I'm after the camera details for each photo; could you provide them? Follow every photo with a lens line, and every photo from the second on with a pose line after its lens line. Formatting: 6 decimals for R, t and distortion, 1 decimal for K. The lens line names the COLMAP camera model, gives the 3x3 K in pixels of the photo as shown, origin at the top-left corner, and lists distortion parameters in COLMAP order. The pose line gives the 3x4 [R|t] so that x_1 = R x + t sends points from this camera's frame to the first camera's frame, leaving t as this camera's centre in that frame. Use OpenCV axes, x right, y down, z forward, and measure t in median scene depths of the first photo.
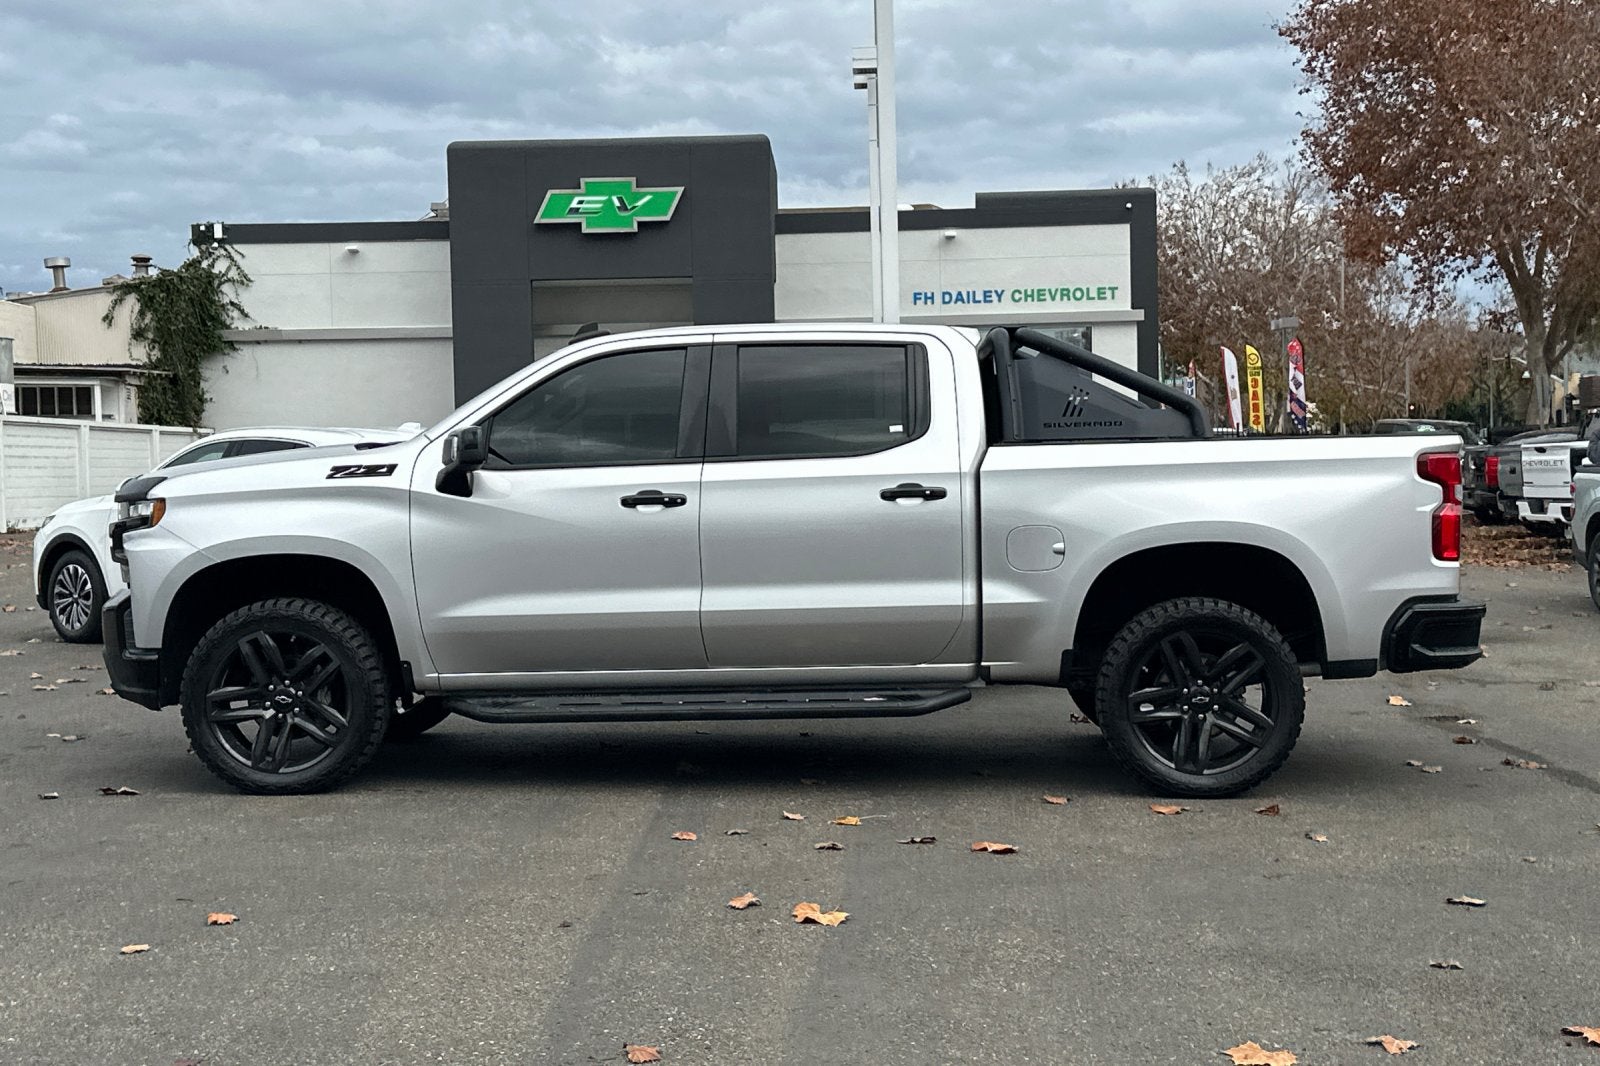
lens RADIAL K [[3900.4, 0, 711.2], [0, 3900.4, 585.8], [0, 0, 1]] dist [0.359415, 0.508947]
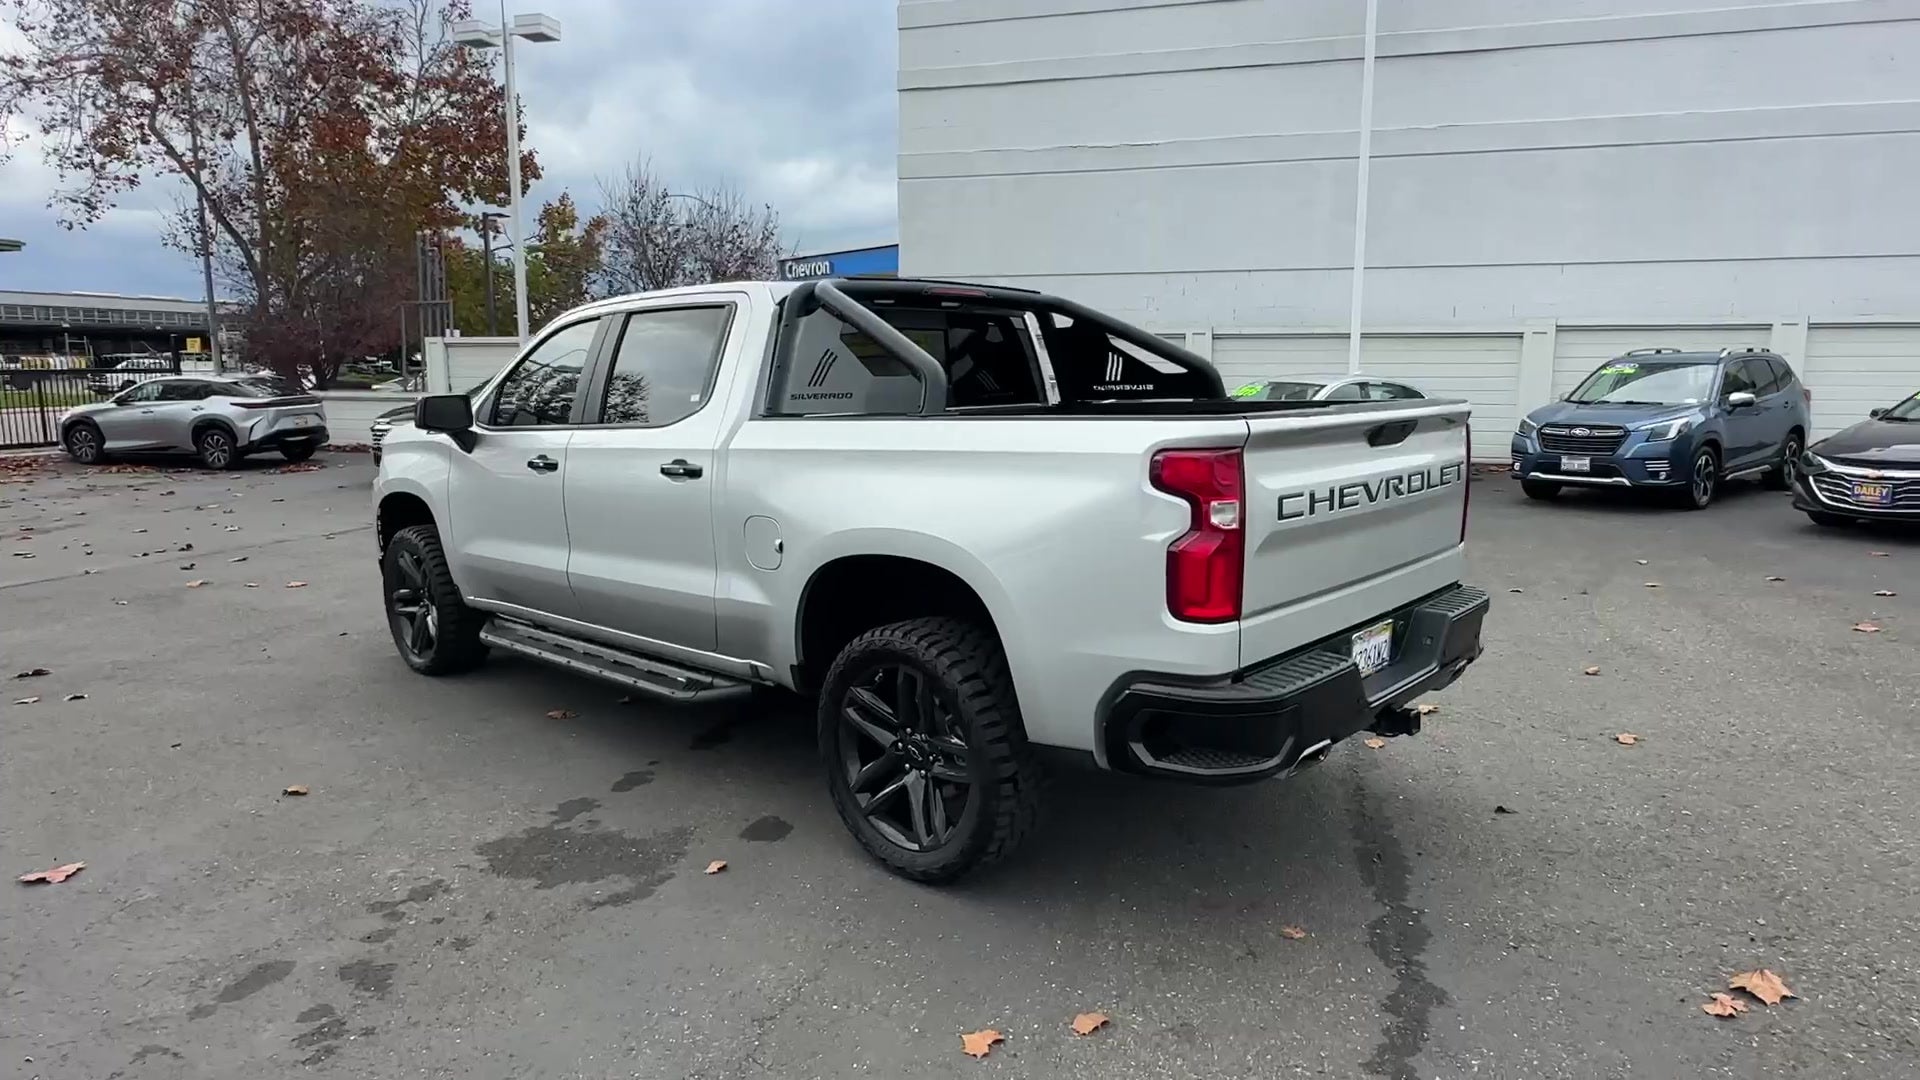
lens RADIAL K [[1114.3, 0, 960.0], [0, 1114.3, 540.0], [0, 0, 1]] dist [-0.003875, 0.000400]
pose [[0.762929, 0.089000, -0.640326, 0.268561], [-0.011133, 0.992140, 0.124633, -0.040564], [0.646386, -0.087957, 0.757924, 0.839028]]
